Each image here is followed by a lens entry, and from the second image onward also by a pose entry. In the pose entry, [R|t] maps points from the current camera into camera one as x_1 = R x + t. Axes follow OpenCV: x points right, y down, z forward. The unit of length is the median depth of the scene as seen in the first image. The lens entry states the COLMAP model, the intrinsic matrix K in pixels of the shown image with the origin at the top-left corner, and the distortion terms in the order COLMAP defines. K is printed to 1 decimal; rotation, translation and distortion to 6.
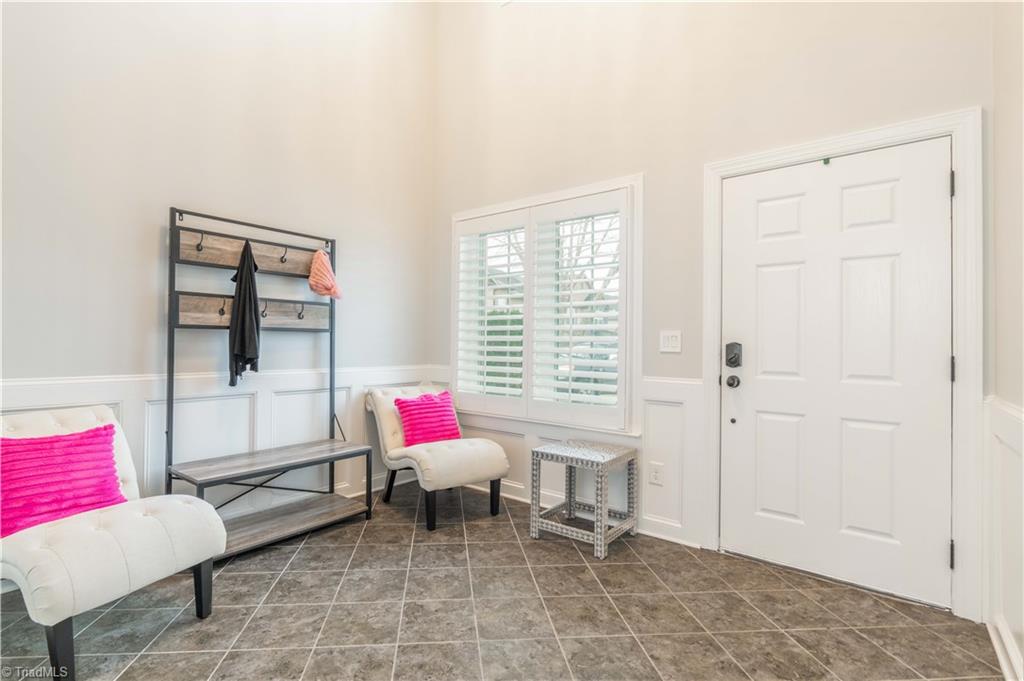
lens RADIAL K [[454.9, 0, 512.0], [0, 454.9, 340.5], [0, 0, 1]] dist [-0.037364, 0.000073]
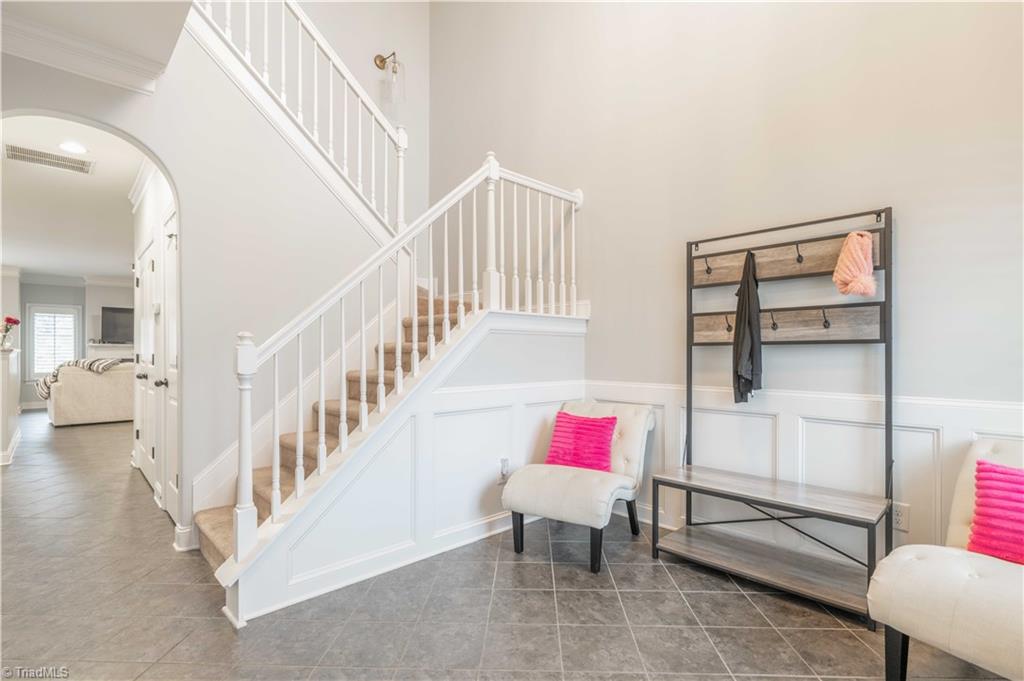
lens RADIAL K [[463.8, 0, 484.1], [0, 463.8, 351.9], [0, 0, 1]] dist [-0.030930, -0.000156]
pose [[-0.175614, -0.016766, -0.984316, 0.473014], [0.004513, 0.999831, -0.017835, 0.005912], [0.984449, -0.007574, -0.175509, 0.634787]]
